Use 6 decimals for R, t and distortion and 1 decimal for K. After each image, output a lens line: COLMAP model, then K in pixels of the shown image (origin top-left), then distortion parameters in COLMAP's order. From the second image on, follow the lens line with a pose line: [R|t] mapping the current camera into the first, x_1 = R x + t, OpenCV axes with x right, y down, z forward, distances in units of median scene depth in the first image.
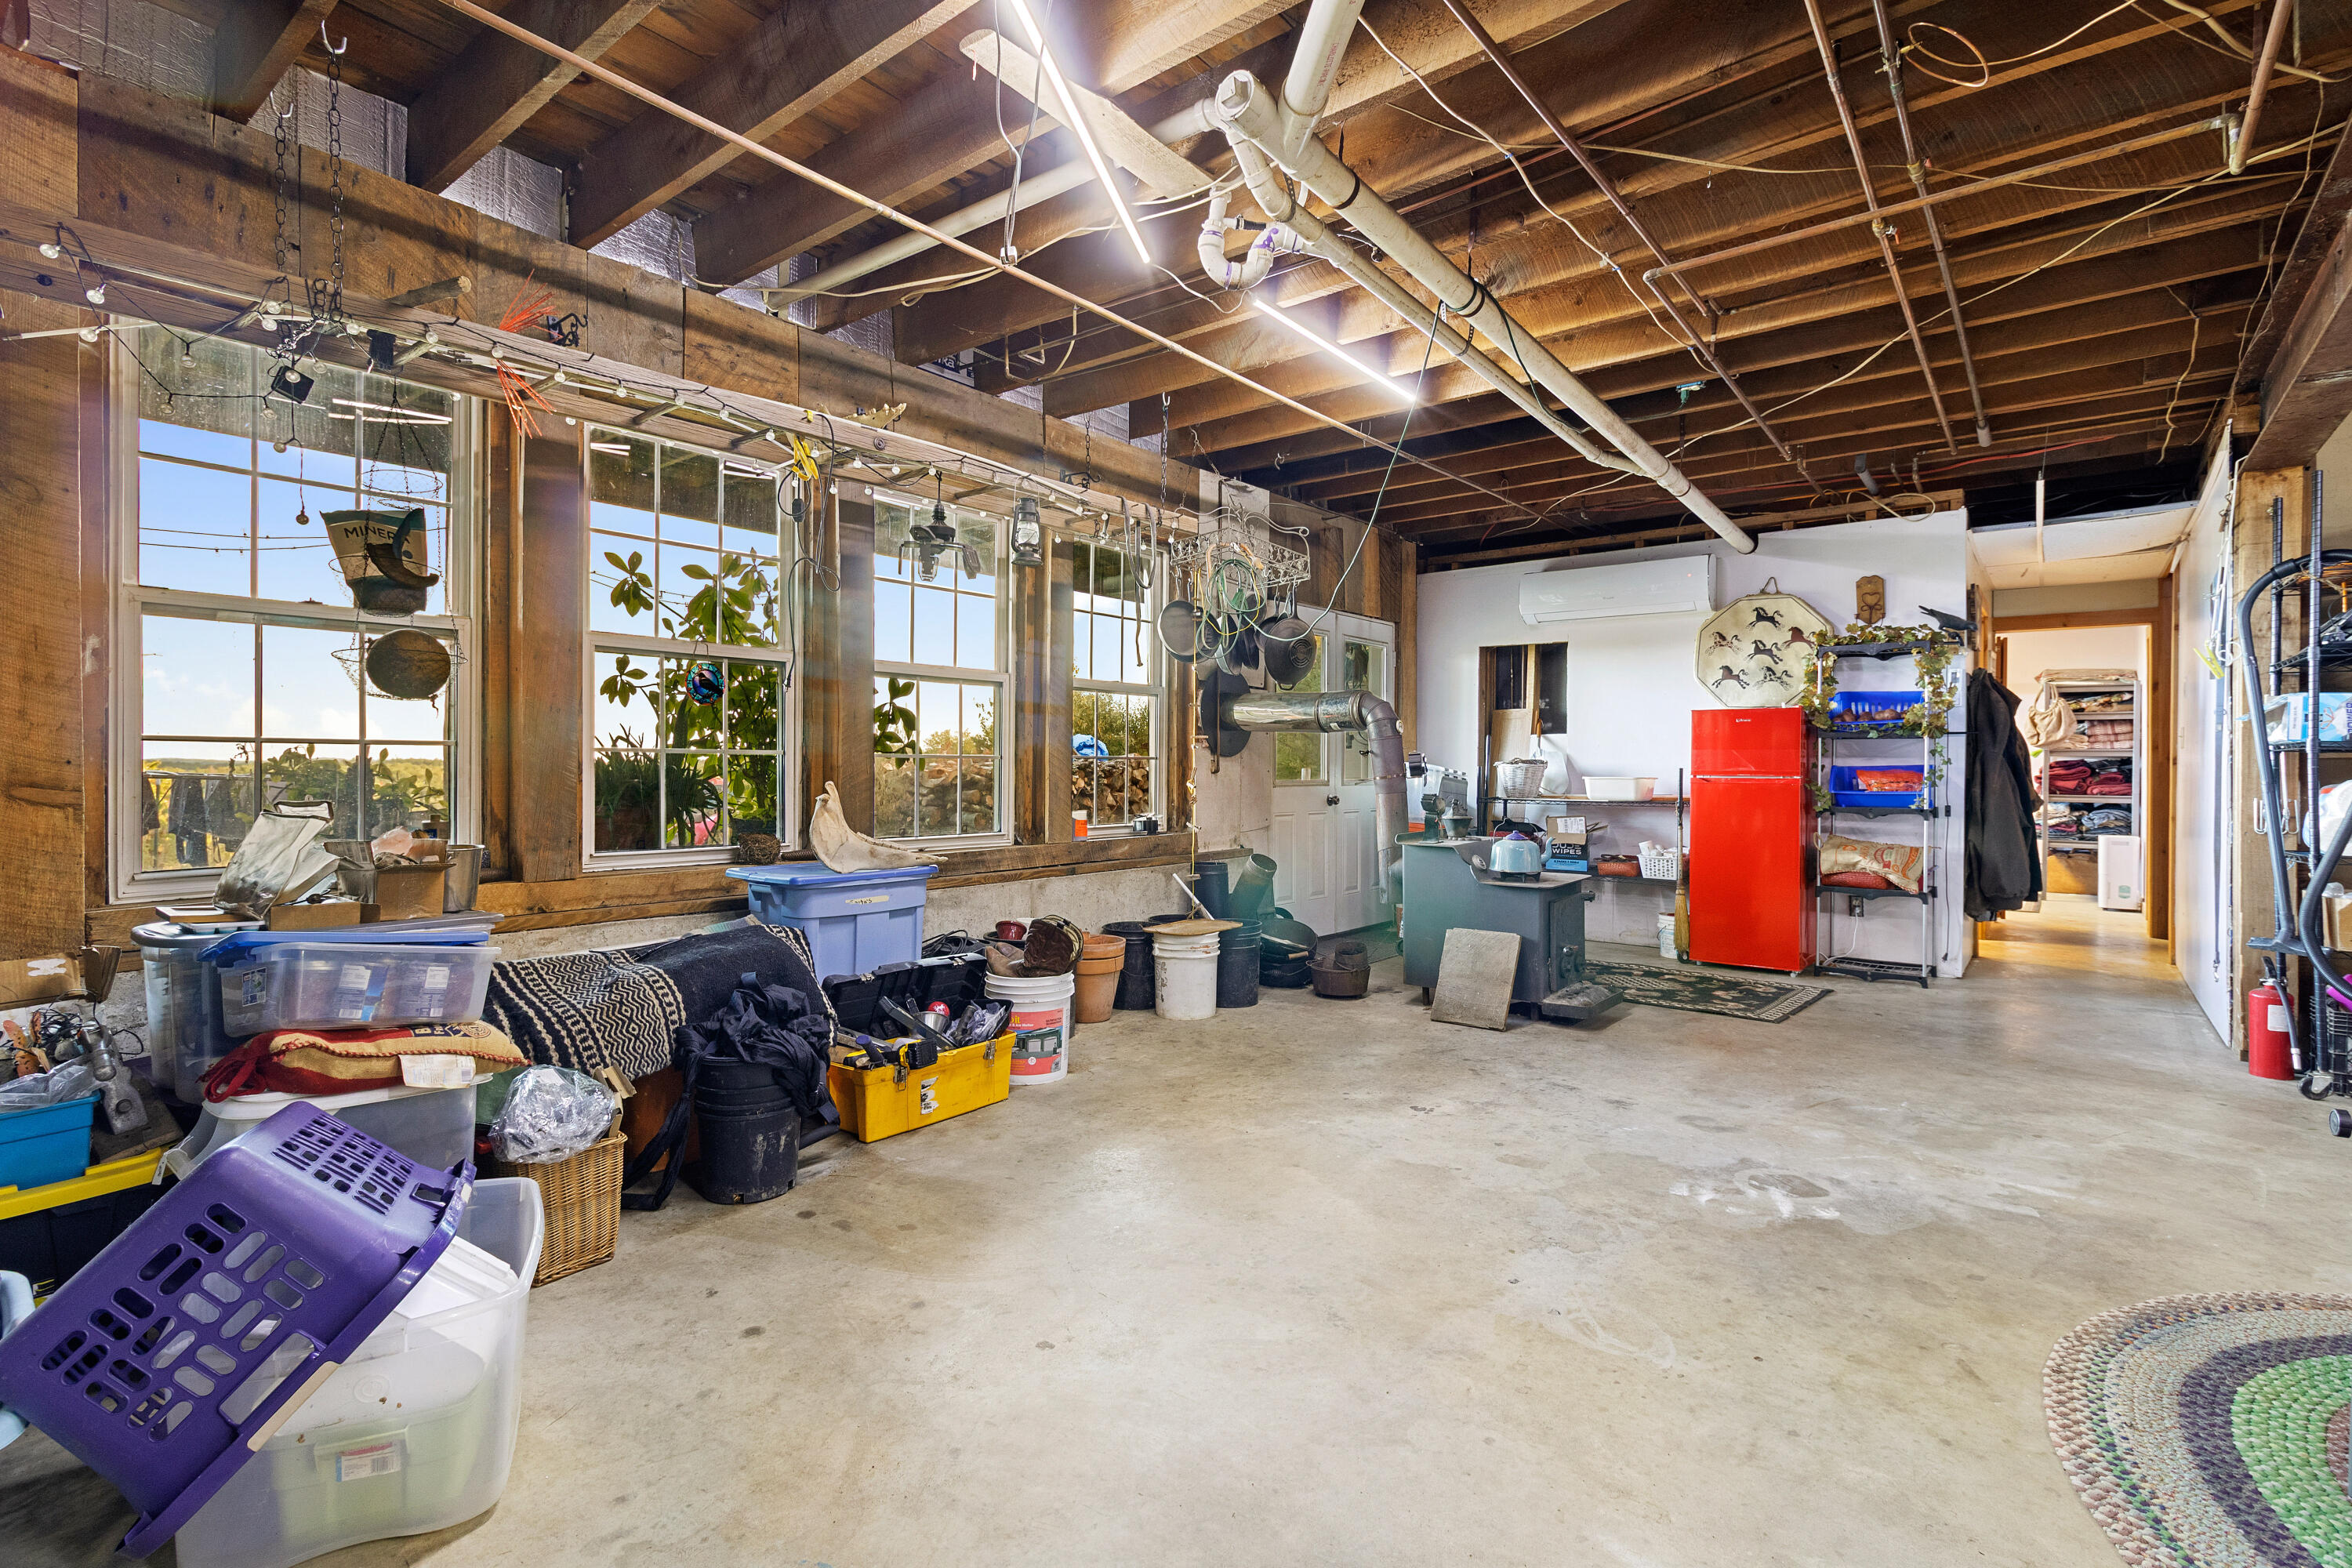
lens RADIAL K [[1094.3, 0, 1172.0], [0, 1094.3, 787.4], [0, 0, 1]] dist [0.000570, 0.000297]
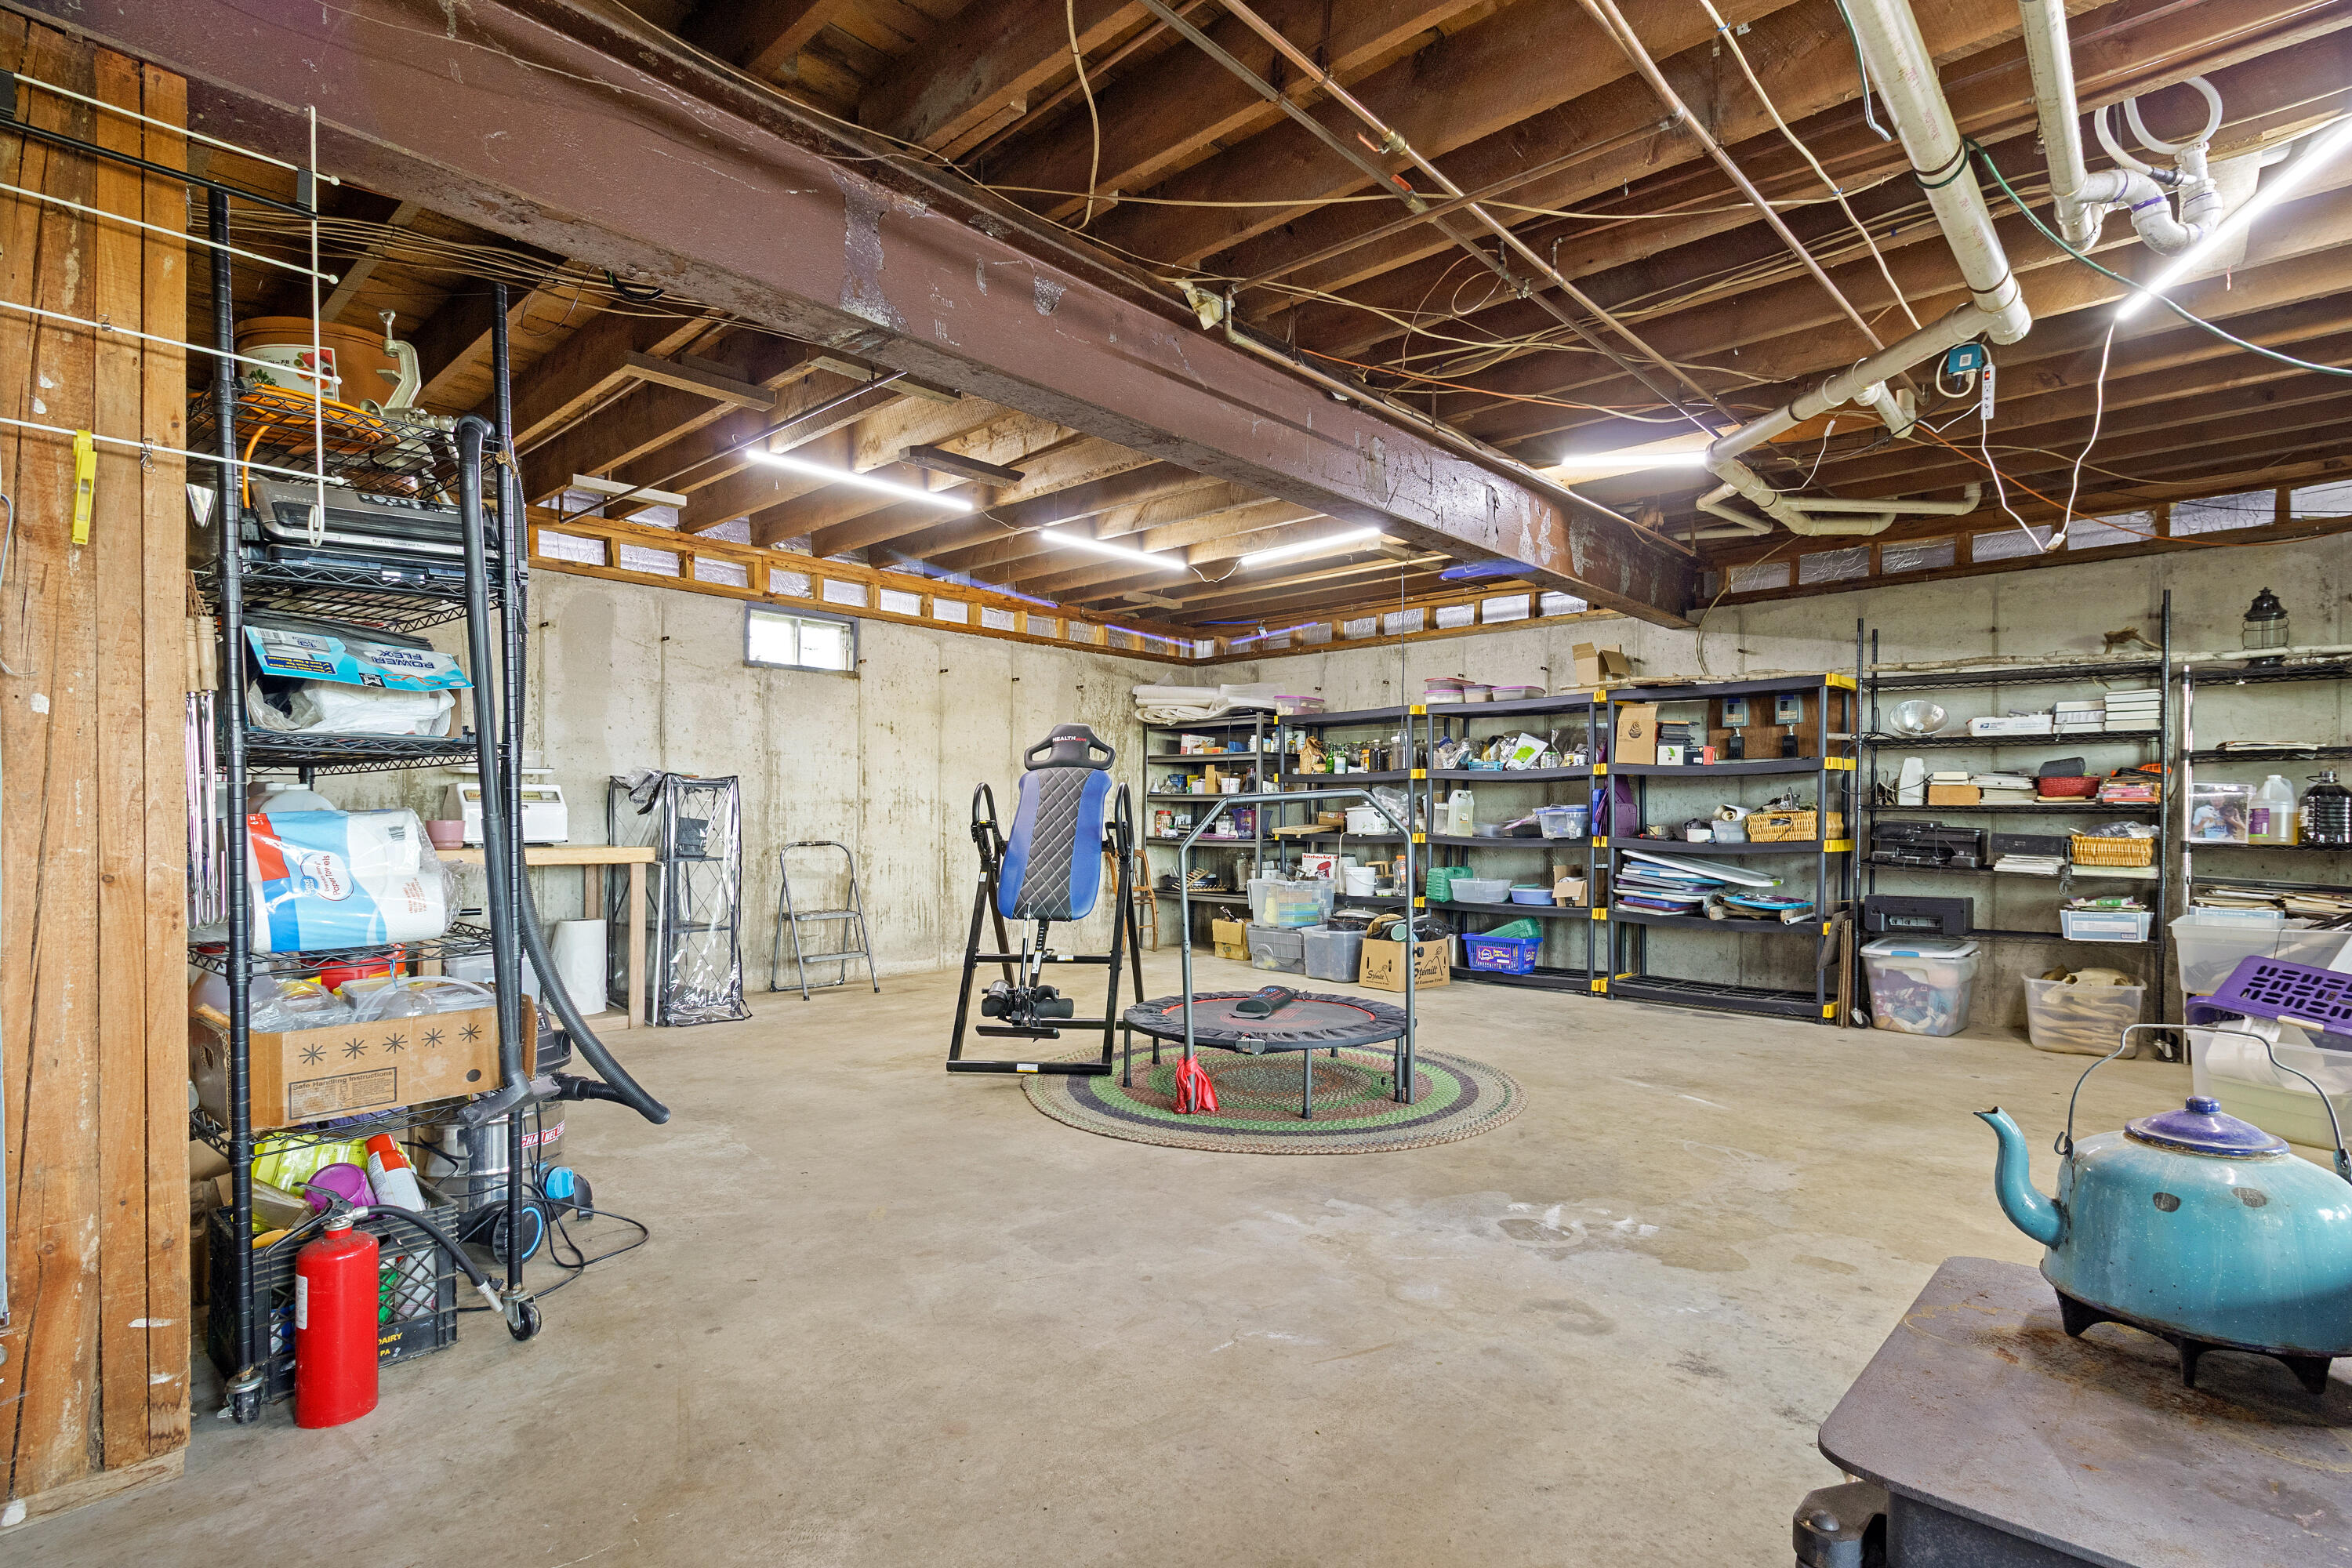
lens RADIAL K [[1094.3, 0, 1180.7], [0, 1094.3, 799.6], [0, 0, 1]] dist [0.000570, 0.000297]
pose [[-0.996432, -0.005110, 0.084239, 0.818171], [-0.005181, 0.999986, -0.000635, -0.023528], [-0.084235, -0.001069, -0.996445, 2.061777]]
